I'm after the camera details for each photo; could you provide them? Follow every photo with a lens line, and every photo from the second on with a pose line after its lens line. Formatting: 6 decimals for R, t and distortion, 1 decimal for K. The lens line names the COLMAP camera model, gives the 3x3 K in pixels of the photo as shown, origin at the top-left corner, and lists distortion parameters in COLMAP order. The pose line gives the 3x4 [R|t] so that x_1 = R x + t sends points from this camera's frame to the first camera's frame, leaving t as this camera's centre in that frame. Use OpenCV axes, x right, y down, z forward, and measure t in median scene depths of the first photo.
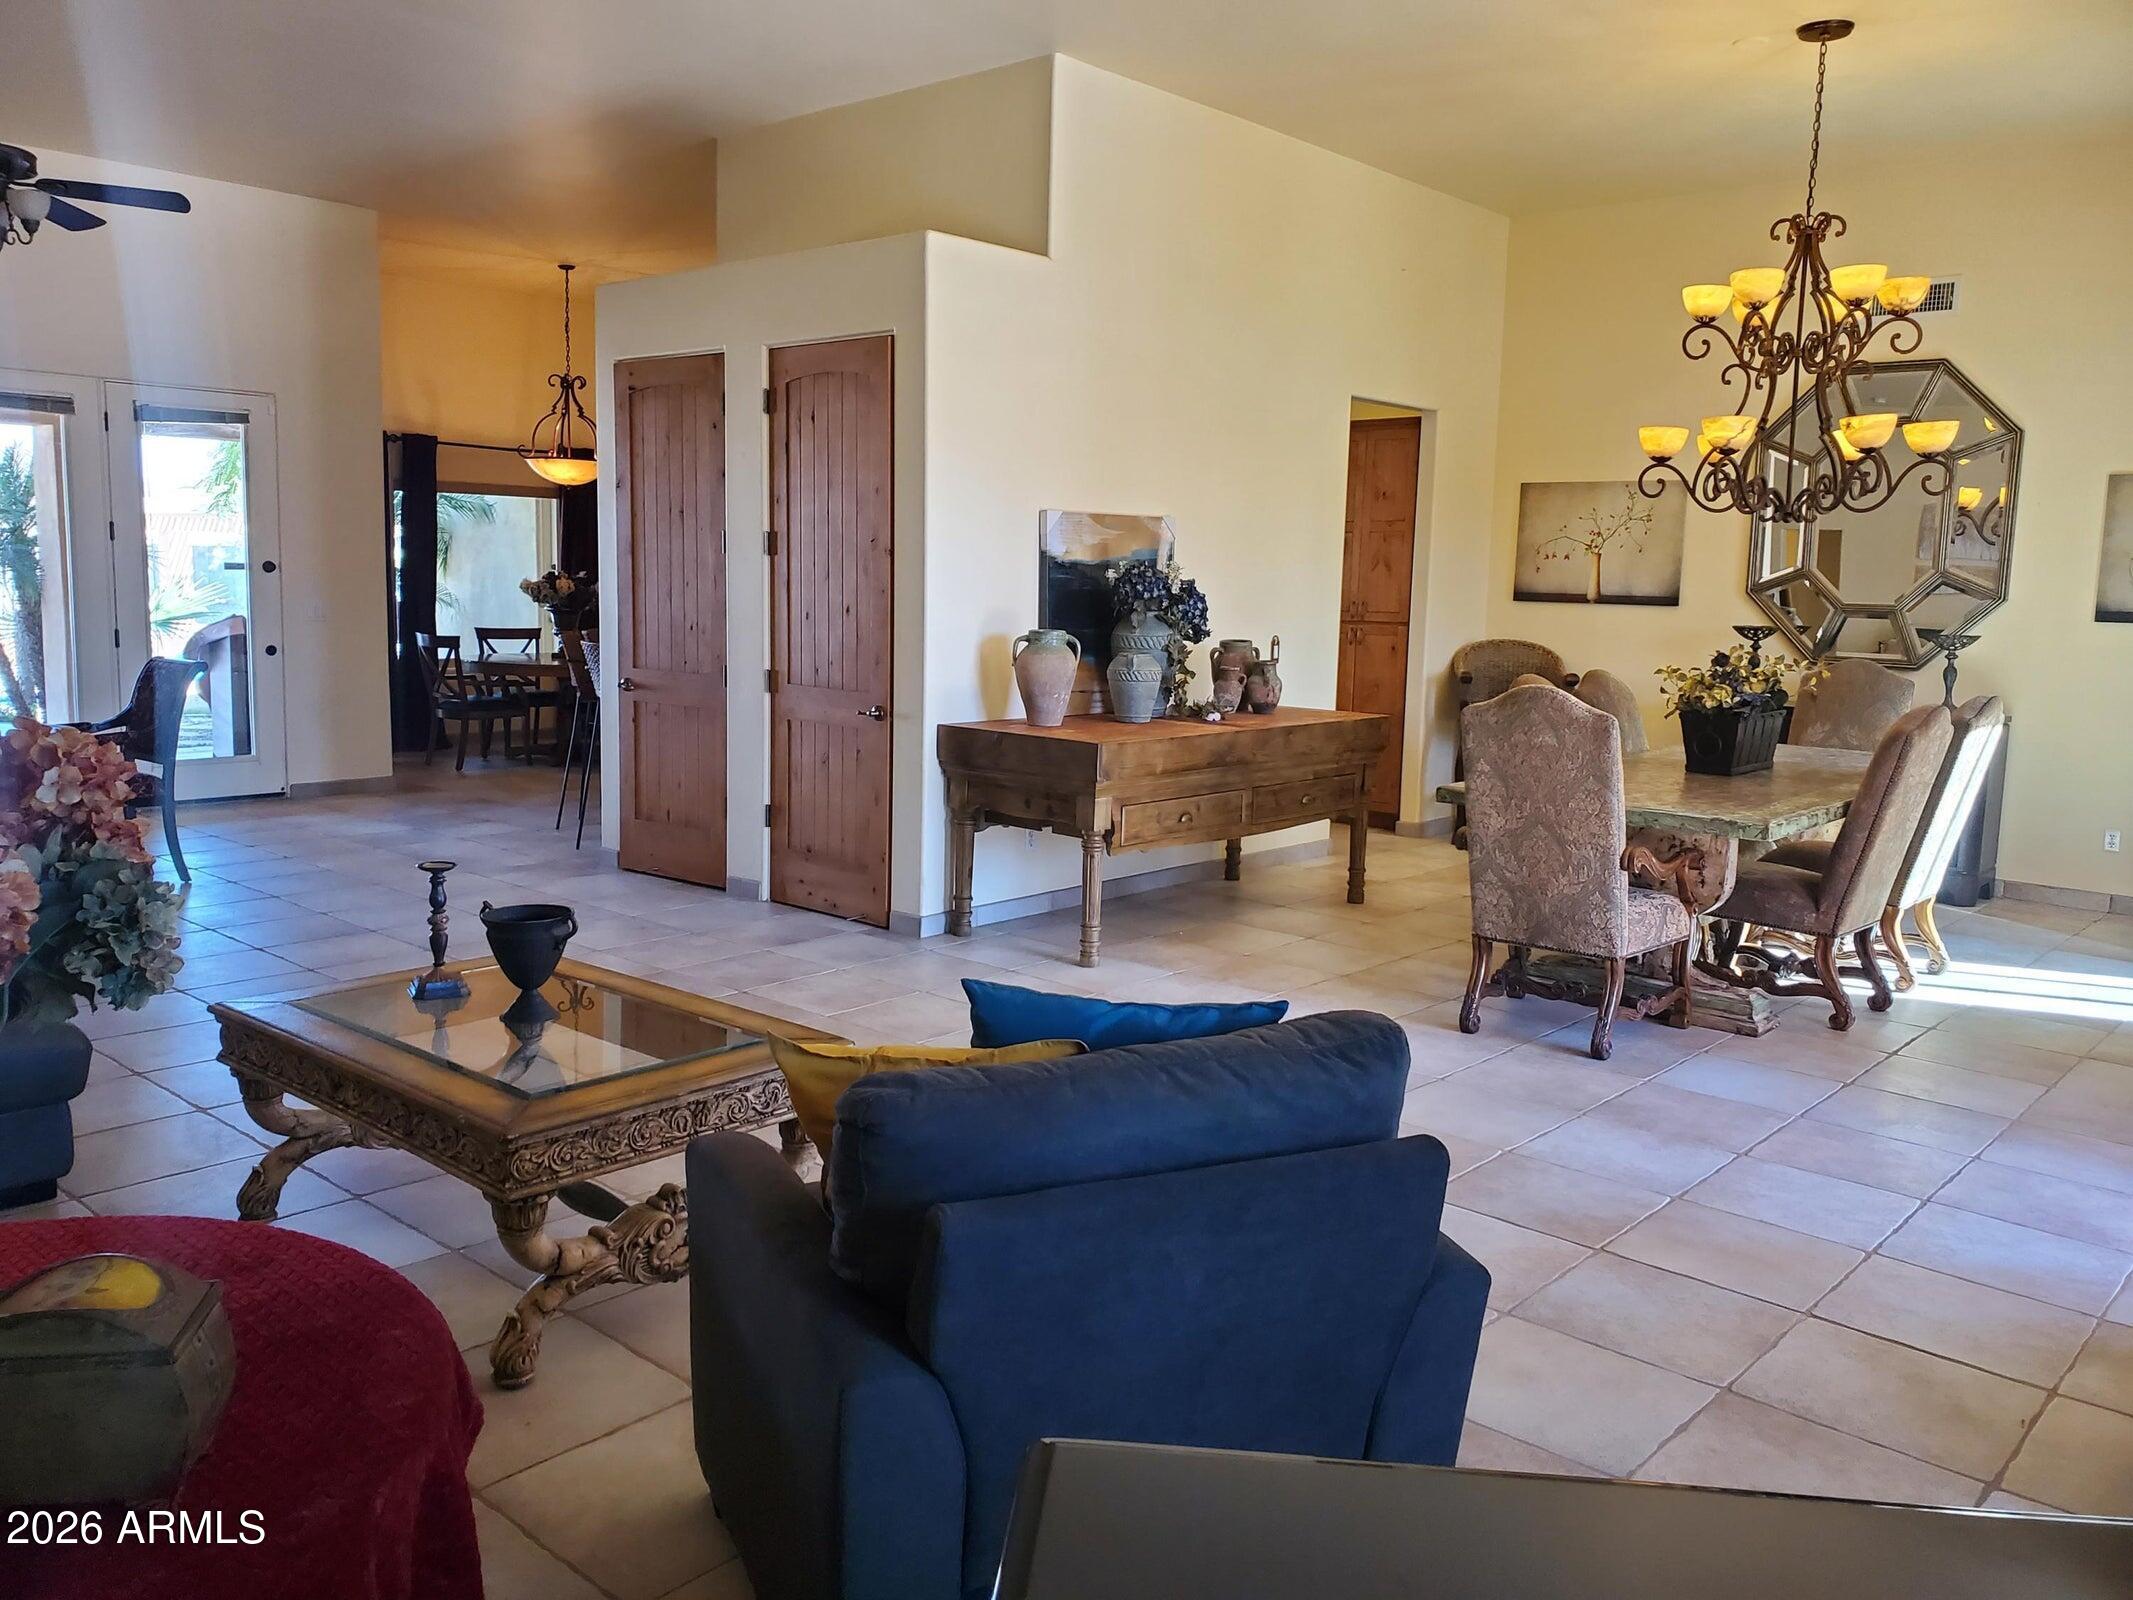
lens RADIAL K [[1654.2, 0, 1070.6], [0, 1654.2, 780.3], [0, 0, 1]] dist [0.016760, -0.003987]
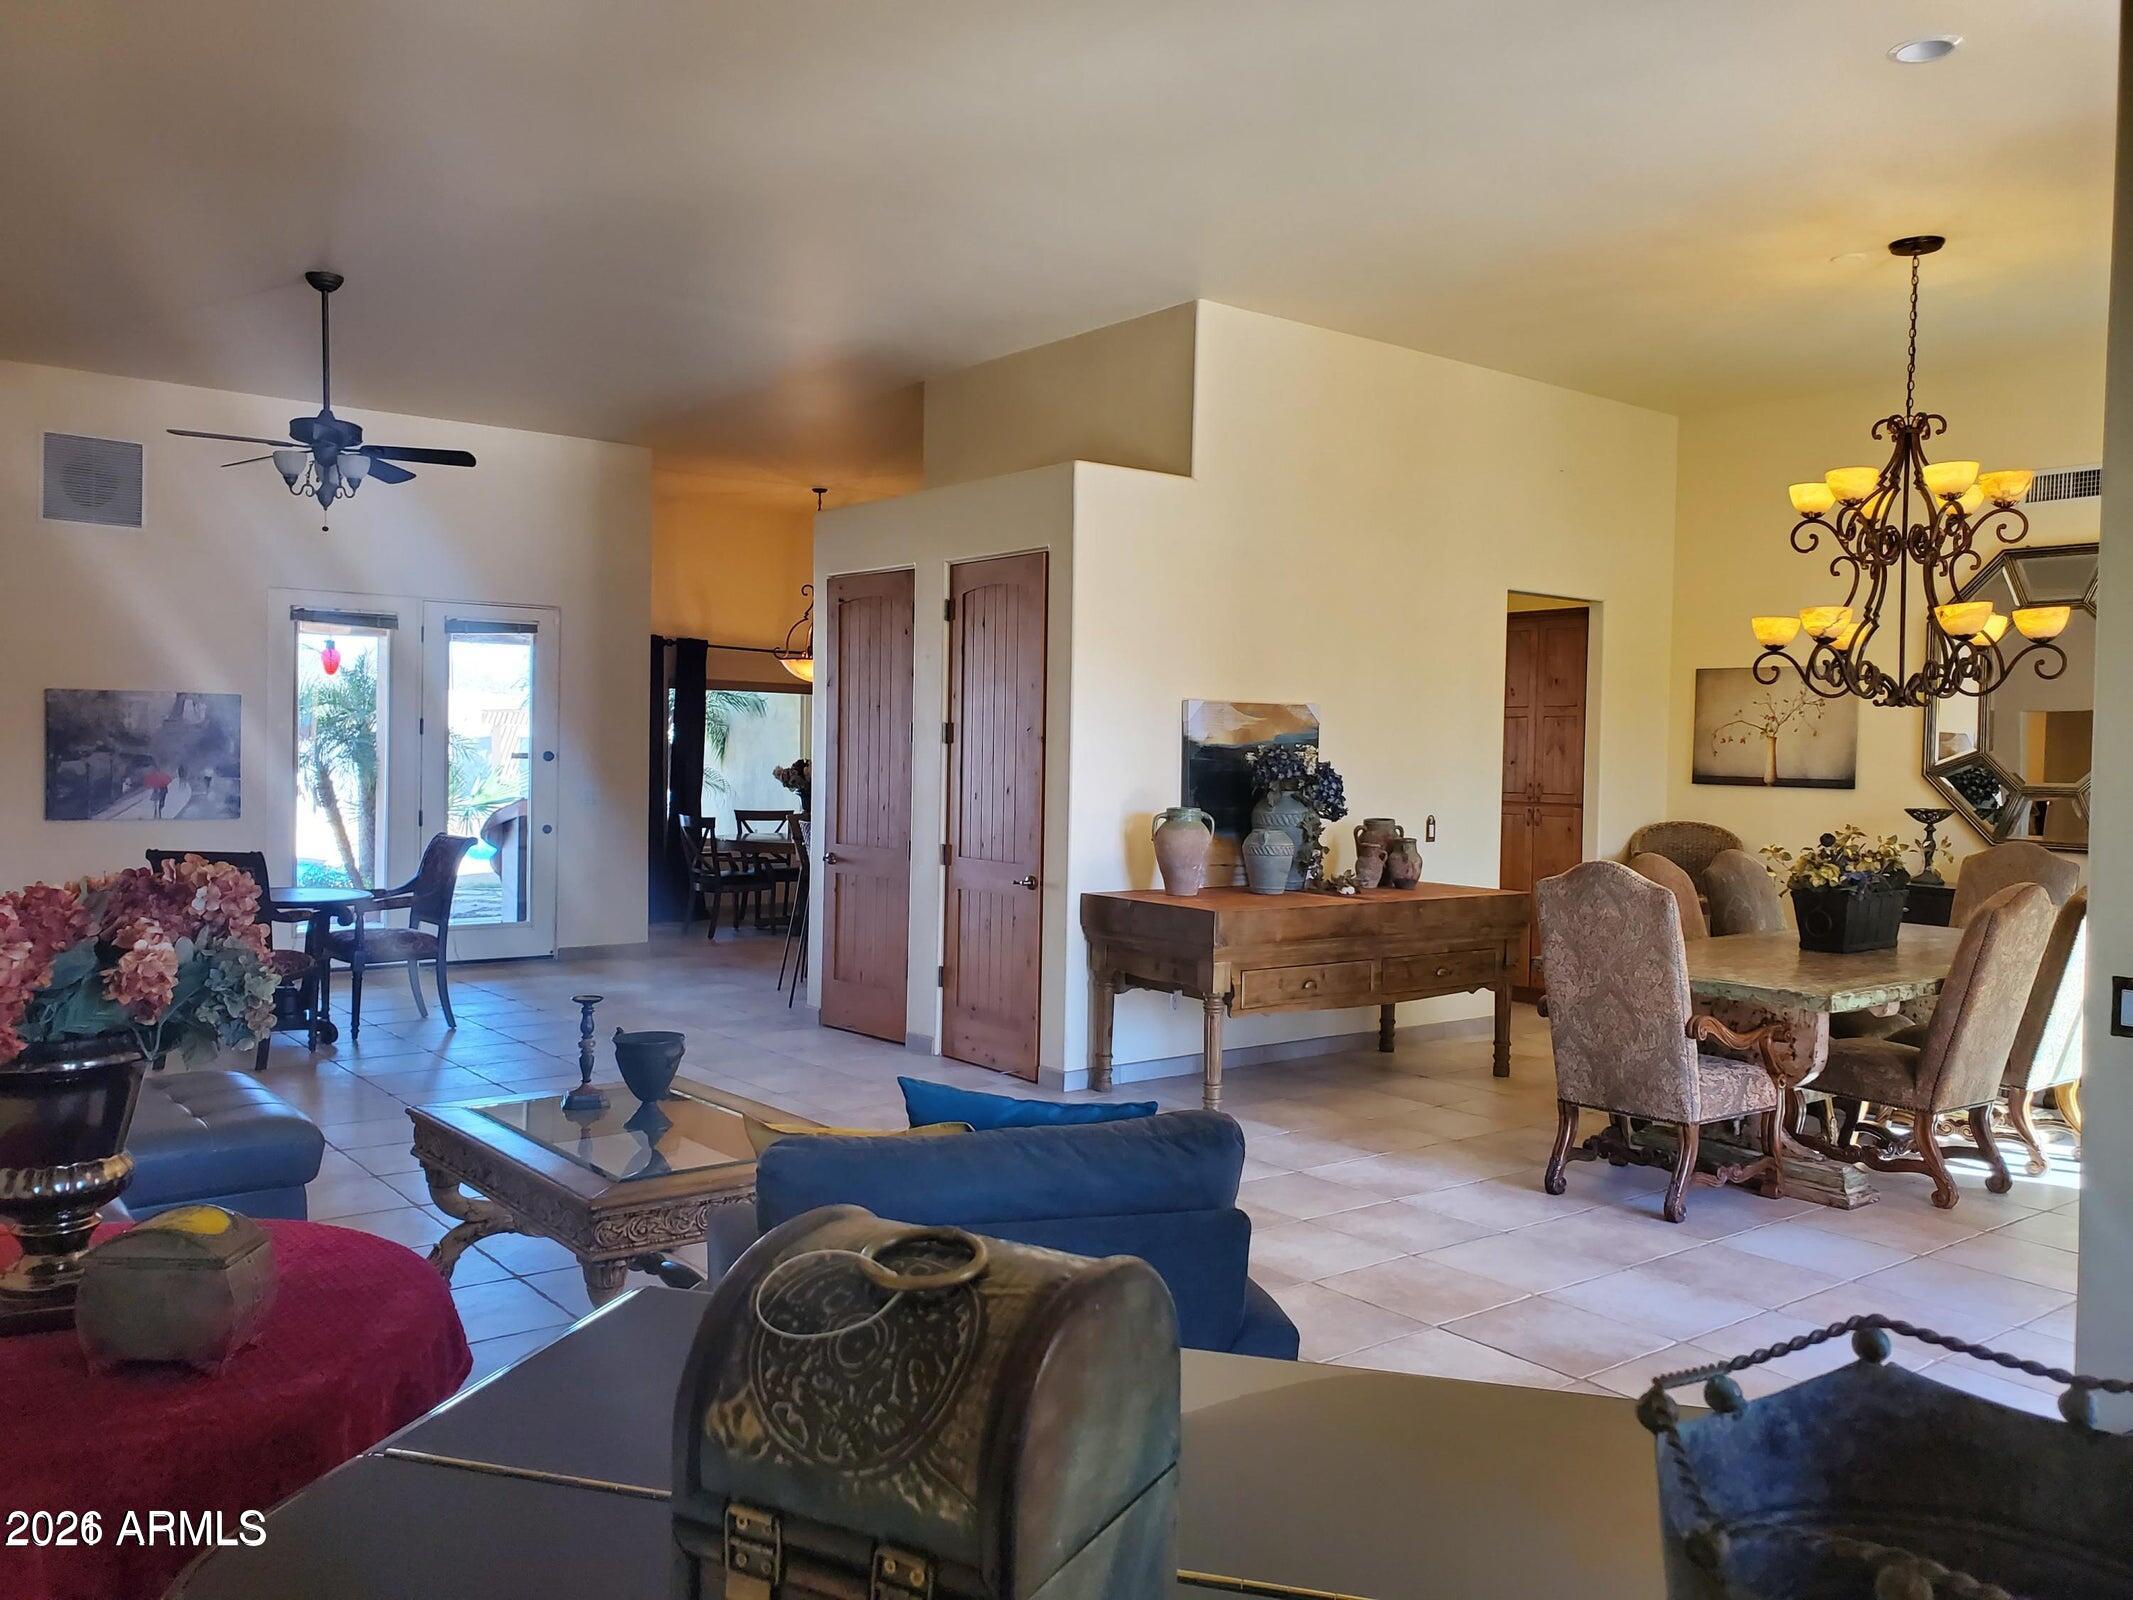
lens RADIAL K [[1668.3, 0, 1083.8], [0, 1668.3, 790.1], [0, 0, 1]] dist [0.026740, -0.005250]
pose [[0.985465, -0.000802, -0.169874, 0.109212], [-0.017159, 0.994404, -0.104240, 0.012450], [0.169007, 0.105640, 0.979937, -0.093880]]
